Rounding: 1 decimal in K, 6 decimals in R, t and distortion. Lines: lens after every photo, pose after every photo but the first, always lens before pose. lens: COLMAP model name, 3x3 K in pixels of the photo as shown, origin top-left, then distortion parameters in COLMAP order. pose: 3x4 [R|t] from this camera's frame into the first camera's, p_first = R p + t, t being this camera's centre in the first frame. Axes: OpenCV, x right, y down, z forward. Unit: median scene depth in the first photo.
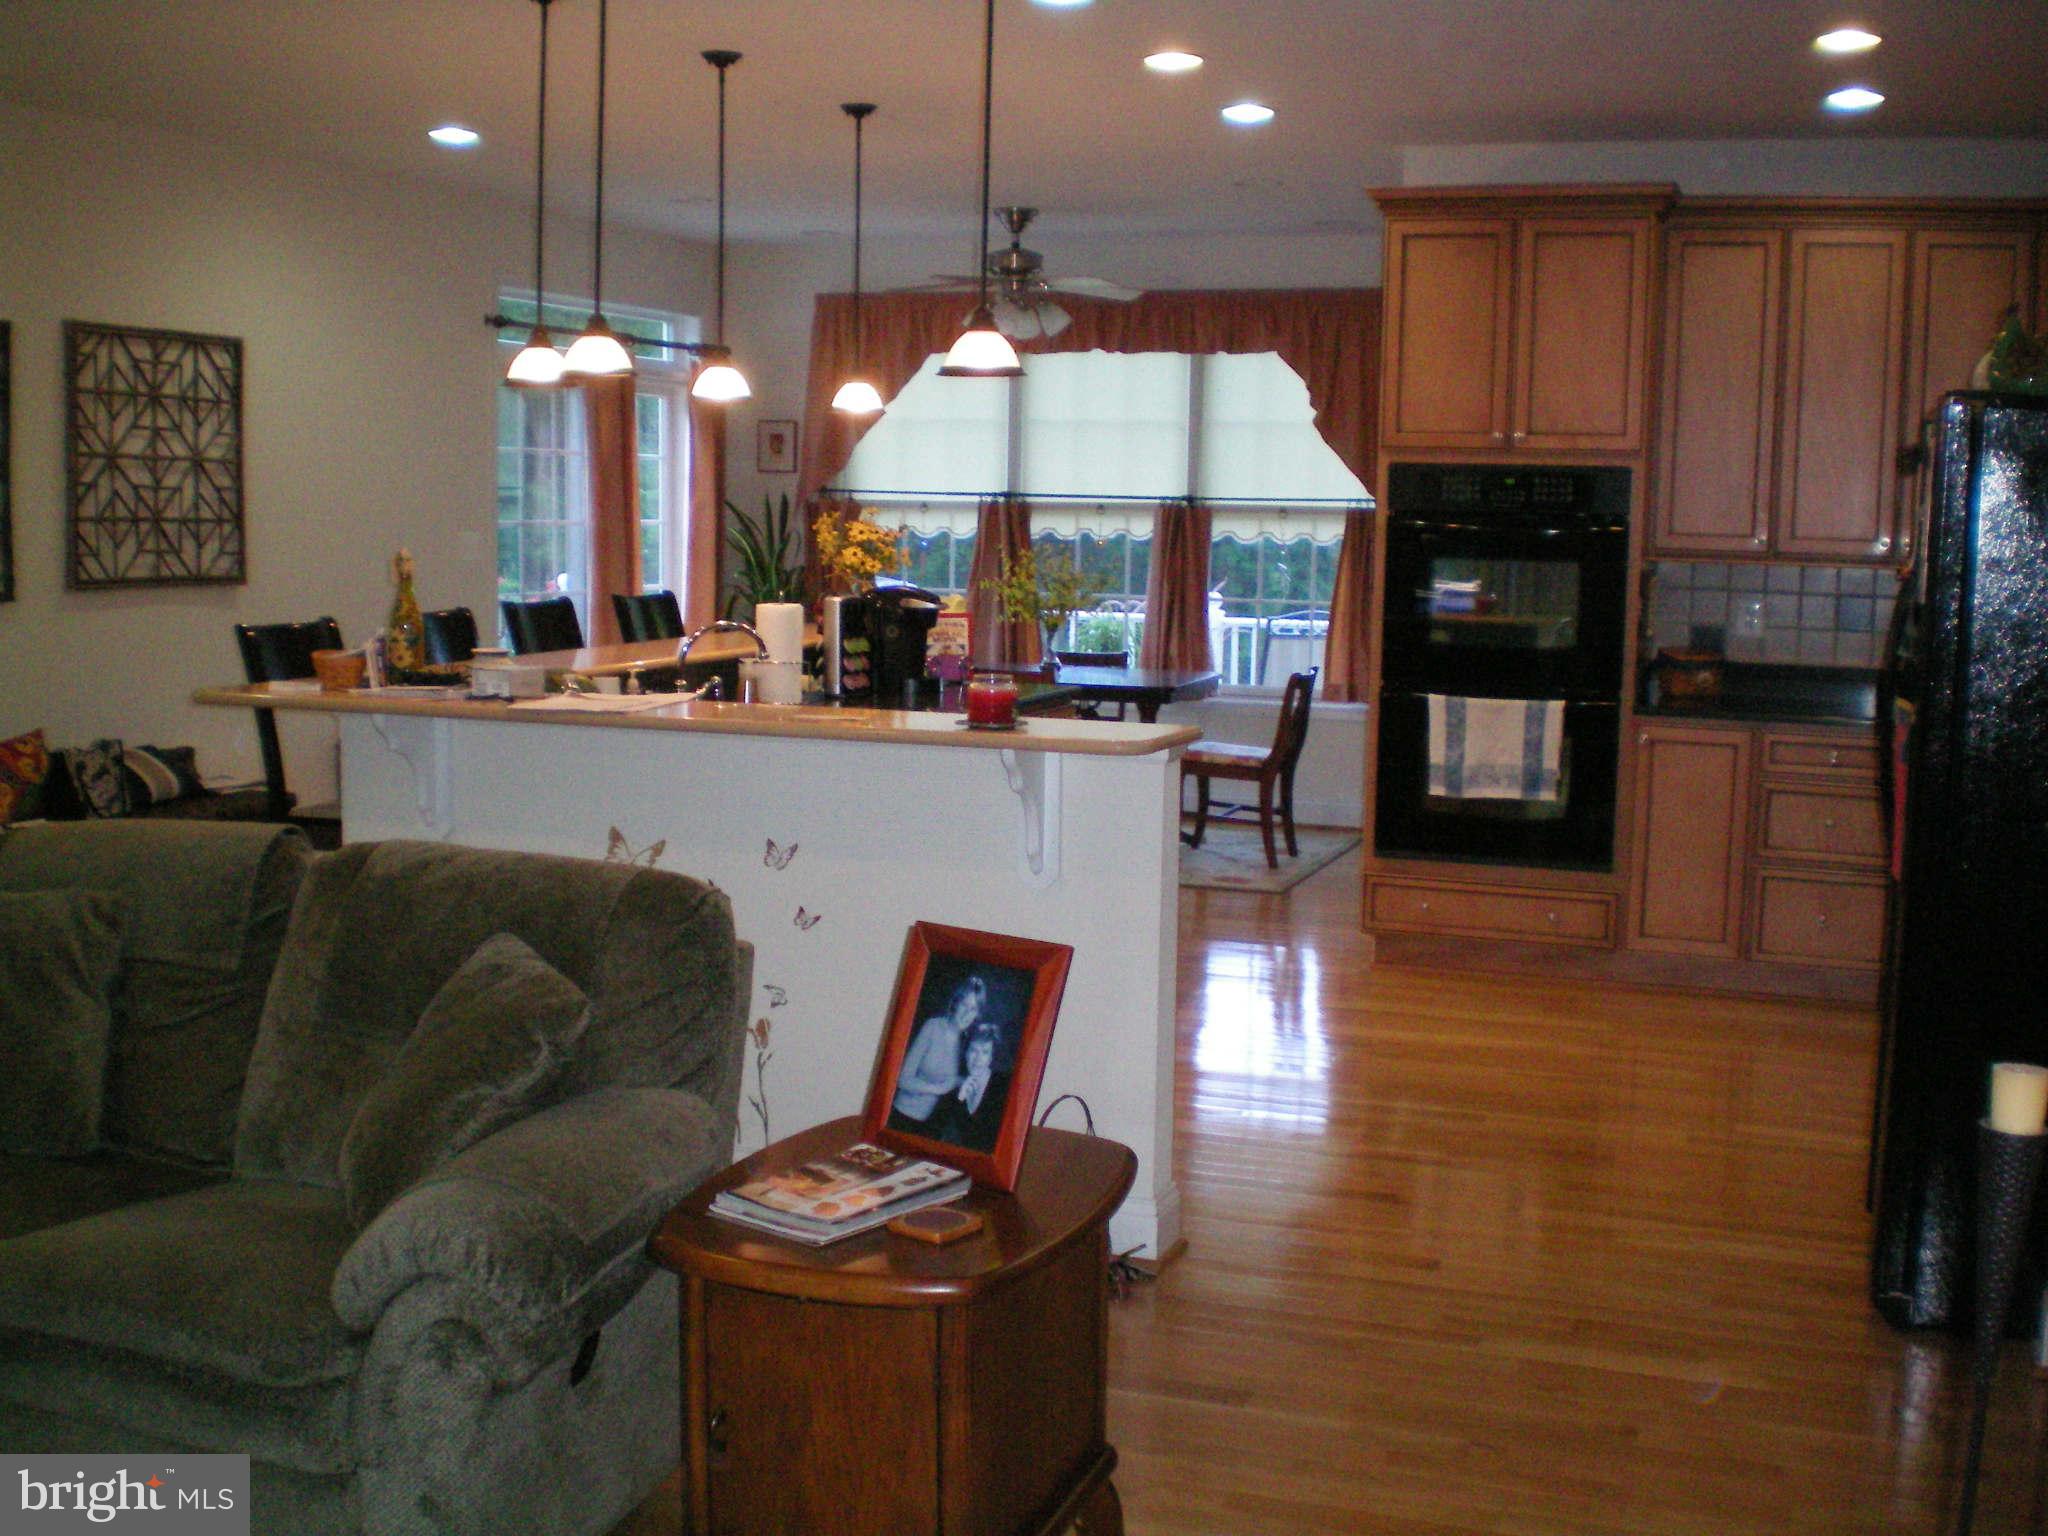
lens RADIAL K [[2319.1, 0, 1021.6], [0, 2319.1, 776.9], [0, 0, 1]] dist [-0.112519, 0.000000]
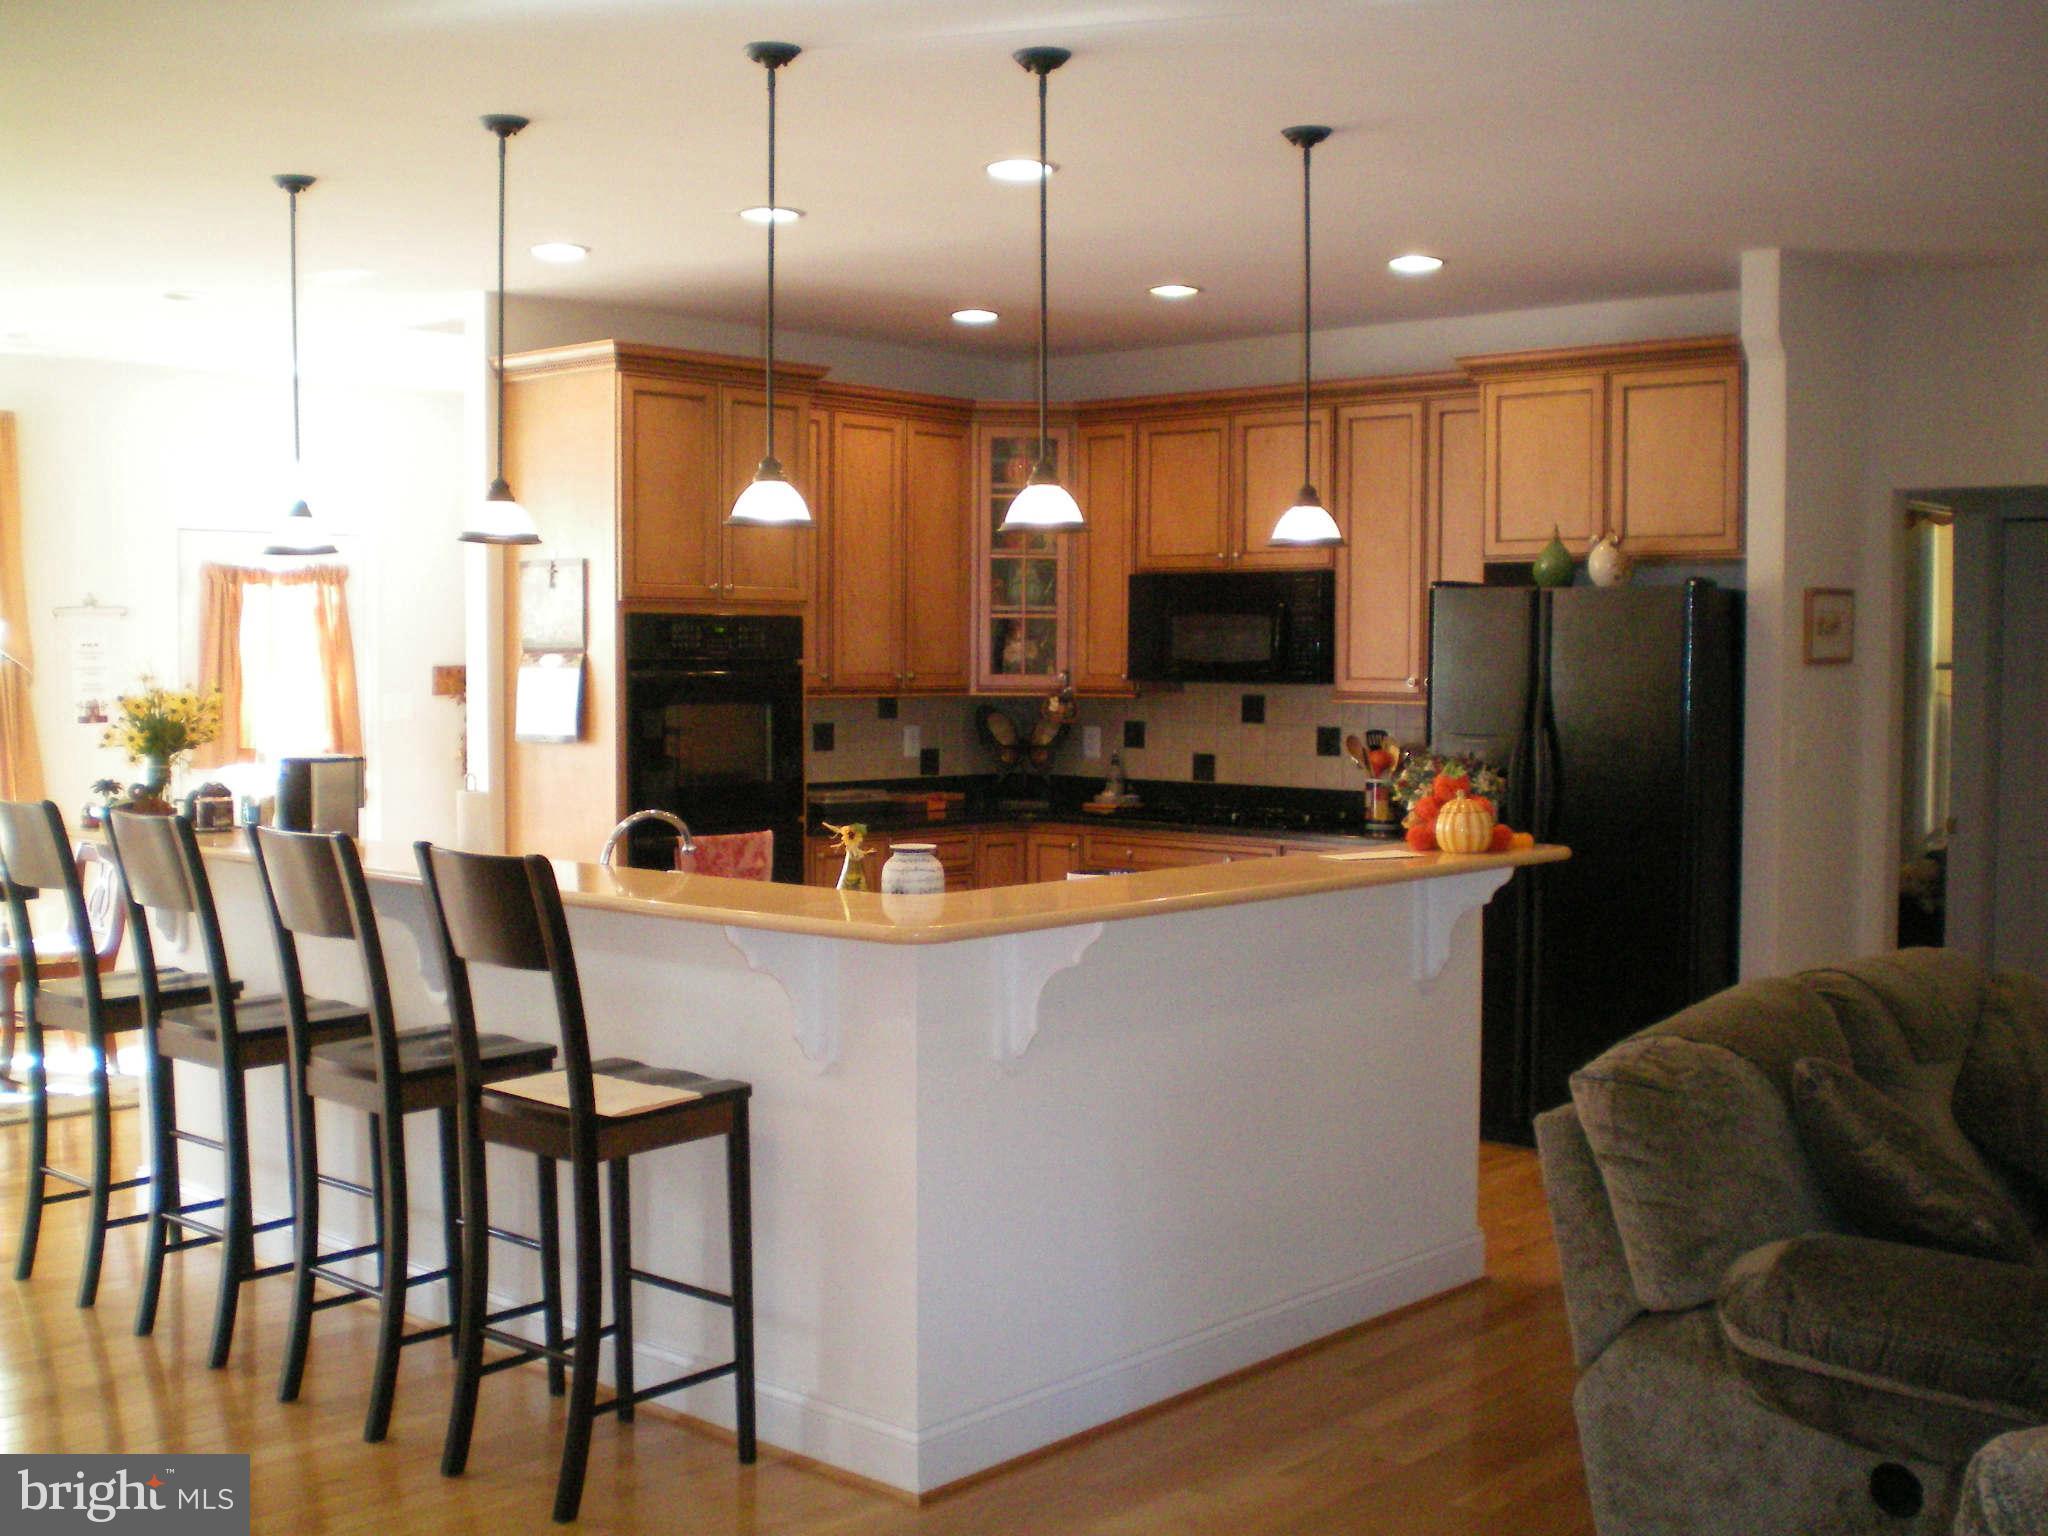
lens RADIAL K [[2319.1, 0, 1003.8], [0, 2319.1, 768.0], [0, 0, 1]] dist [-0.112519, 0.000000]
pose [[0.379293, -0.061035, 0.923261, -0.726125], [0.114373, 0.993262, 0.018676, -0.069555], [-0.918180, 0.098513, 0.383719, 0.471973]]
